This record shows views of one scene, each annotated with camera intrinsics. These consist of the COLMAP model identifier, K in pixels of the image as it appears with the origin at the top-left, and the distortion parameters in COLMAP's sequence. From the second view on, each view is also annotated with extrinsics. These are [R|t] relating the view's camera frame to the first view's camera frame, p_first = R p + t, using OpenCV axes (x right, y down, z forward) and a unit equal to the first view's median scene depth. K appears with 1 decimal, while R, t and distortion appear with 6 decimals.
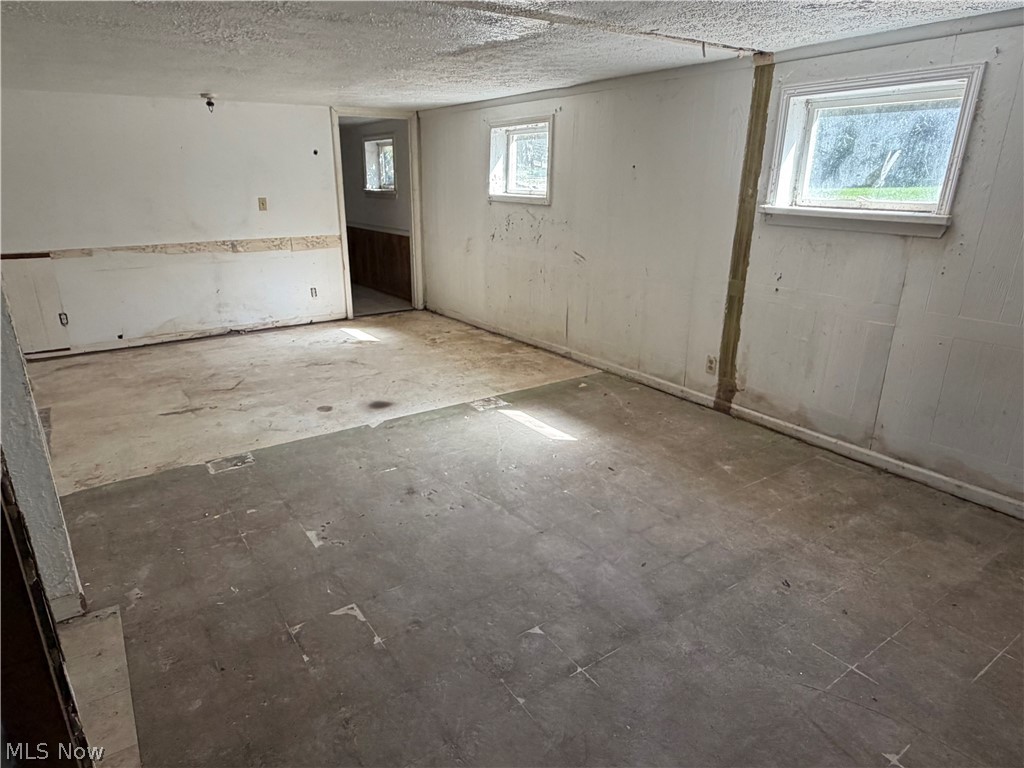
lens RADIAL K [[623.3, 0, 509.7], [0, 623.3, 385.8], [0, 0, 1]] dist [0.005654, 0.002285]
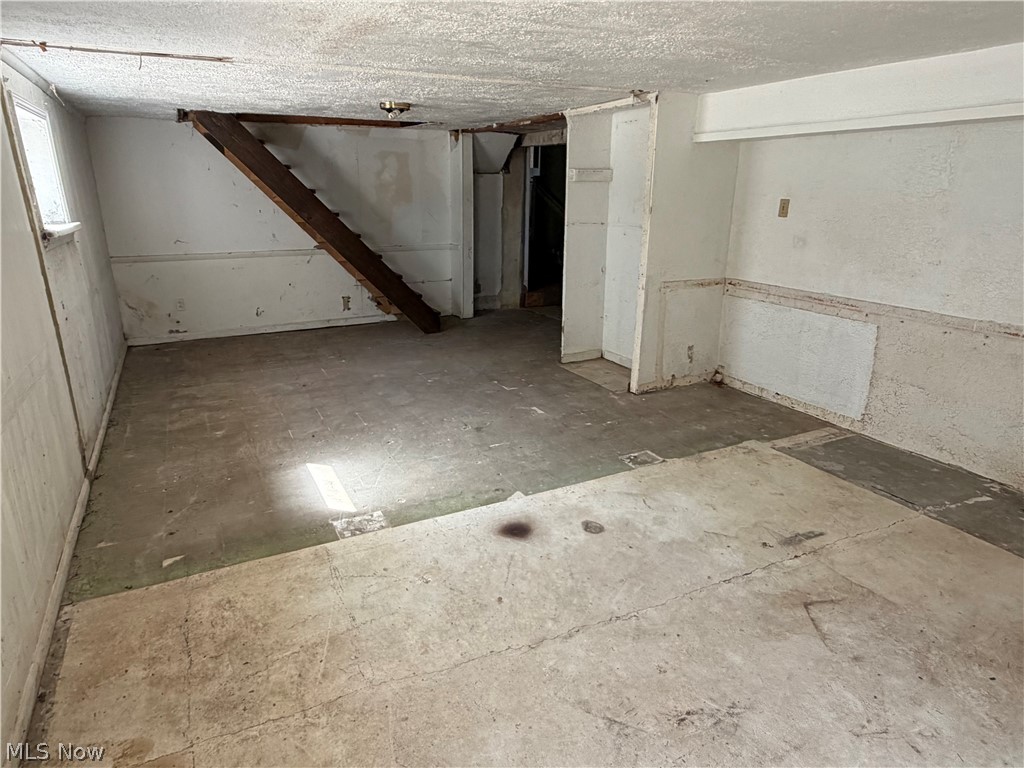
lens RADIAL K [[623.3, 0, 510.6], [0, 623.3, 386.2], [0, 0, 1]] dist [0.005654, 0.002285]
pose [[-0.991883, -0.038806, 0.121084, -0.291370], [0.040724, 0.805165, 0.591652, -0.523136], [-0.120452, 0.591780, -0.797049, 1.518215]]
